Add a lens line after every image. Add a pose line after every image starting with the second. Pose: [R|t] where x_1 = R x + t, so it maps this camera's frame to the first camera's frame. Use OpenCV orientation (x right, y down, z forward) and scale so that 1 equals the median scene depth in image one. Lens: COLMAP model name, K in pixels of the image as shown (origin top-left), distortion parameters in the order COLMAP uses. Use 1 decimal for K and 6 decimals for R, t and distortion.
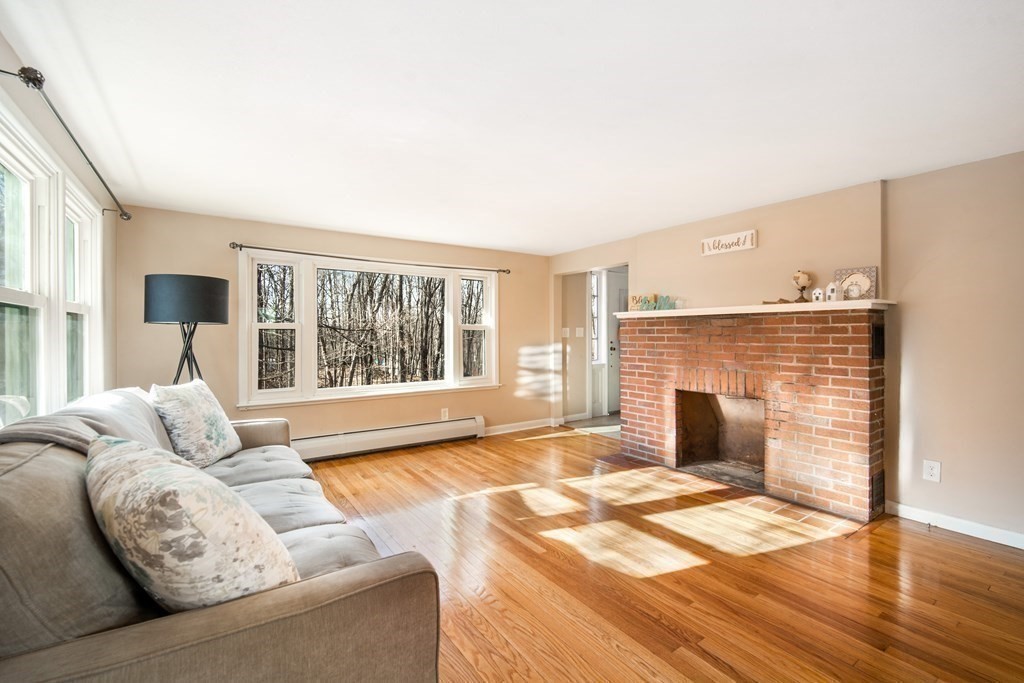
lens RADIAL K [[450.8, 0, 508.5], [0, 450.8, 329.9], [0, 0, 1]] dist [0.002605, 0.000261]
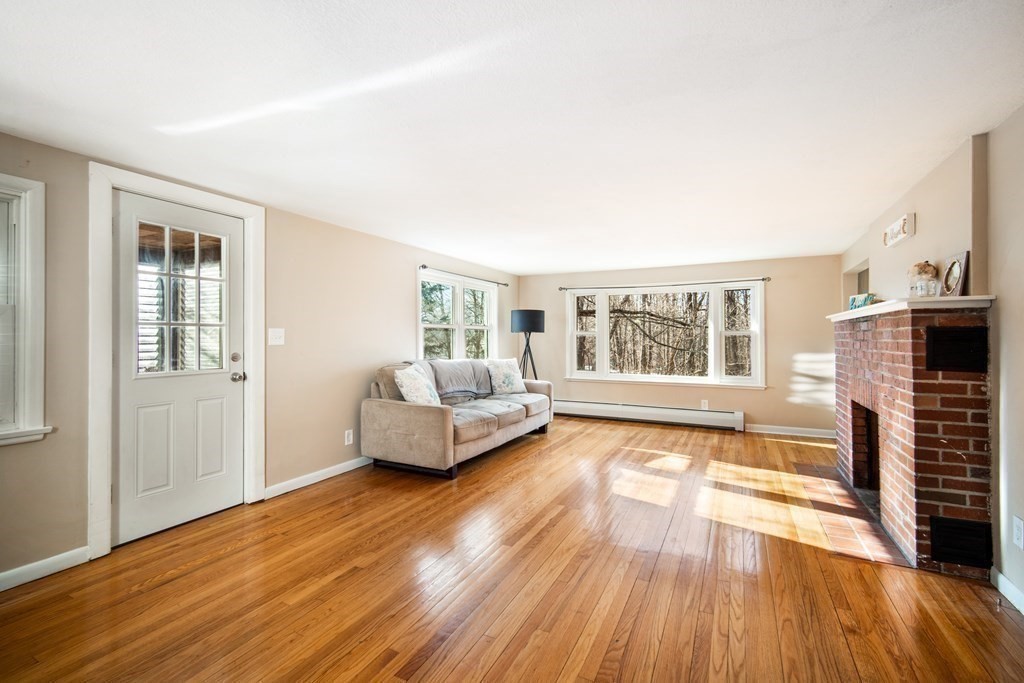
lens RADIAL K [[438.9, 0, 508.2], [0, 438.9, 335.1], [0, 0, 1]] dist [0.002007, 0.000616]
pose [[0.473479, -0.001326, -0.880804, 0.984589], [0.001041, 0.999999, -0.000946, 0.000872], [0.880804, -0.000469, 0.473480, -0.034759]]
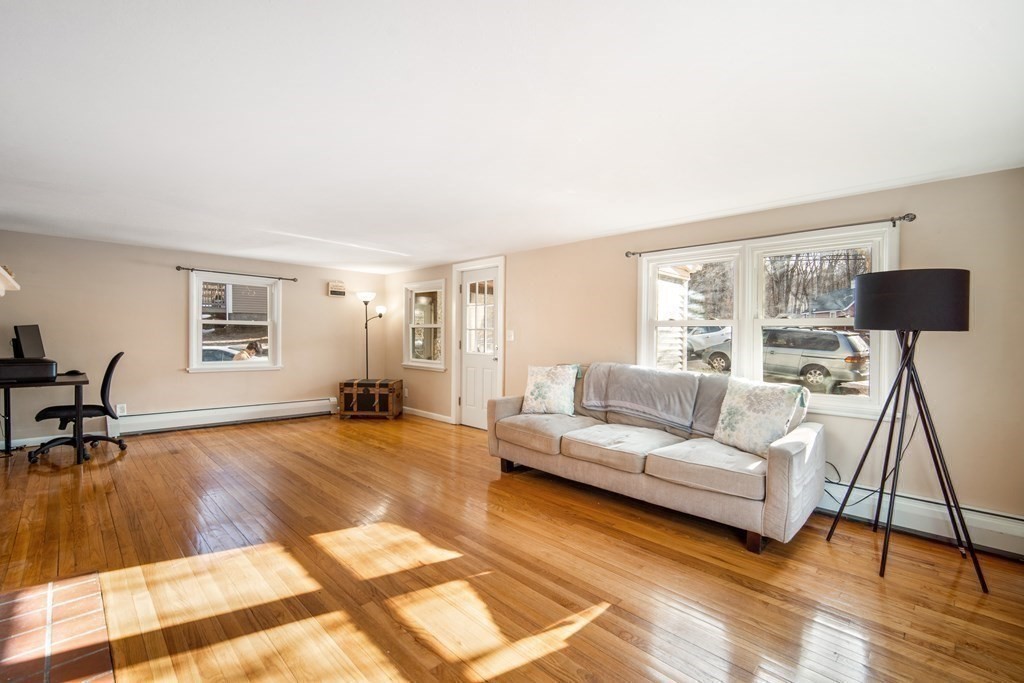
lens RADIAL K [[449.3, 0, 510.1], [0, 449.3, 336.7], [0, 0, 1]] dist [0.001538, 0.000013]
pose [[-0.982435, -0.018590, -0.185674, 0.123053], [-0.019221, 0.999814, 0.001596, 0.003852], [0.185610, 0.005137, -0.982610, 1.567494]]
